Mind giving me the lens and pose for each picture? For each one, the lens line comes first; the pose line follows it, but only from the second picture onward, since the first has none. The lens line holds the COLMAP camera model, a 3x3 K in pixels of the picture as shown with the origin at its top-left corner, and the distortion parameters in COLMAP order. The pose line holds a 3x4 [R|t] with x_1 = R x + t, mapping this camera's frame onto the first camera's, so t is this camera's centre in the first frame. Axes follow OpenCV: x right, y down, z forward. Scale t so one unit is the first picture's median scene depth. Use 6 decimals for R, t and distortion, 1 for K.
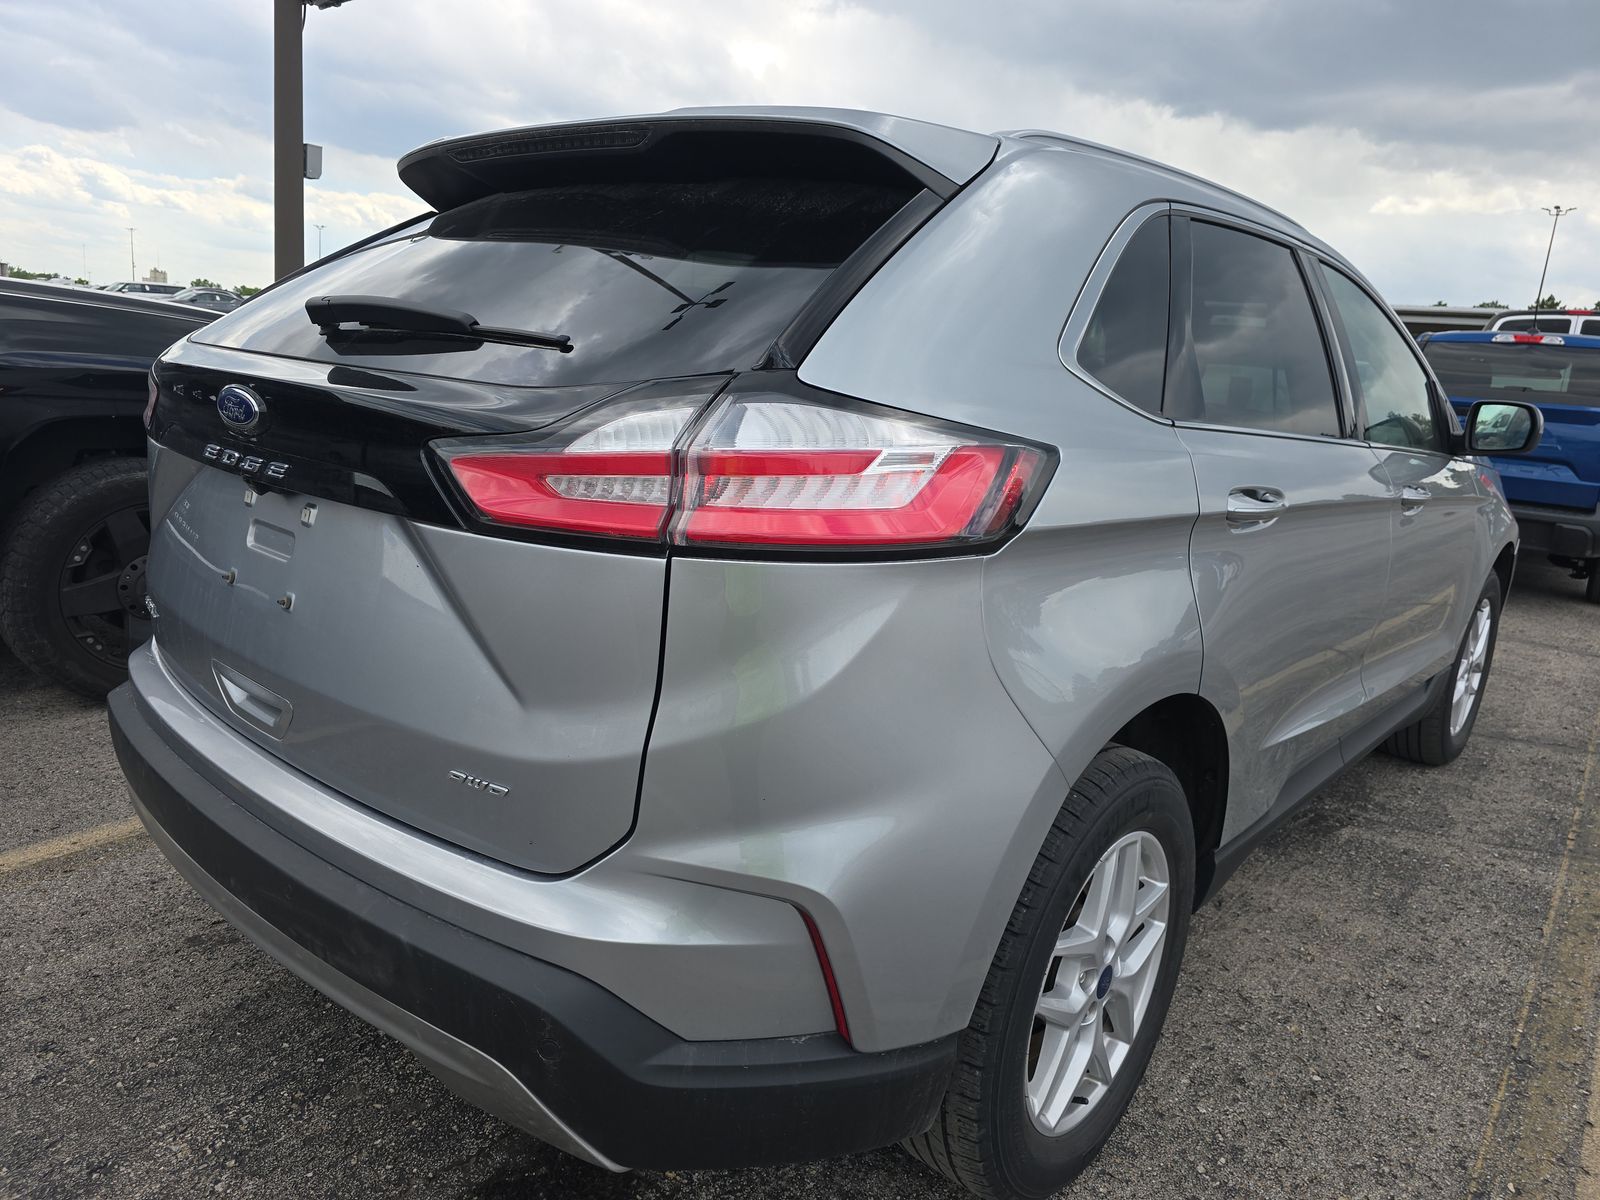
lens RADIAL K [[1111.3, 0, 809.1], [0, 1111.3, 605.3], [0, 0, 1]] dist [0.035737, -0.026714]
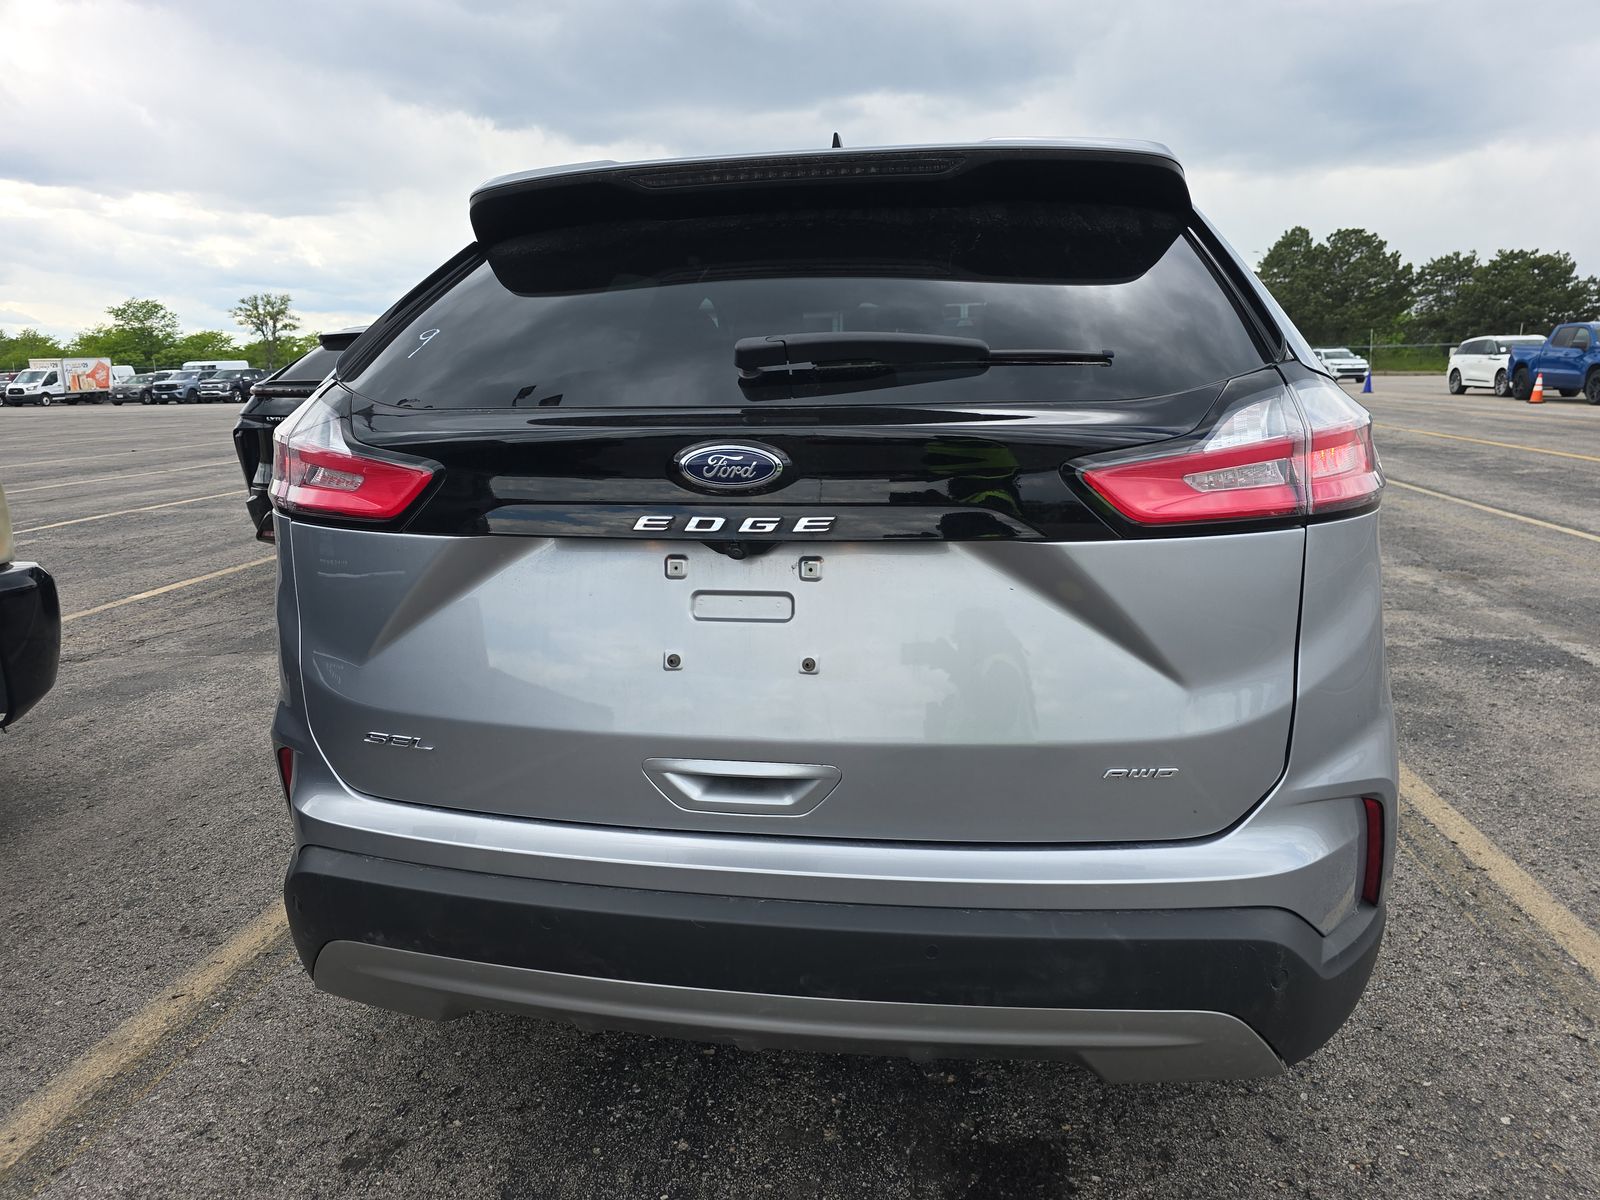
lens RADIAL K [[1111.3, 0, 809.1], [0, 1111.3, 605.3], [0, 0, 1]] dist [0.035737, -0.026714]
pose [[0.845185, -0.194754, 0.497729, -1.096207], [0.198893, 0.978973, 0.045320, -0.111957], [-0.496089, 0.060691, 0.866148, 0.233262]]
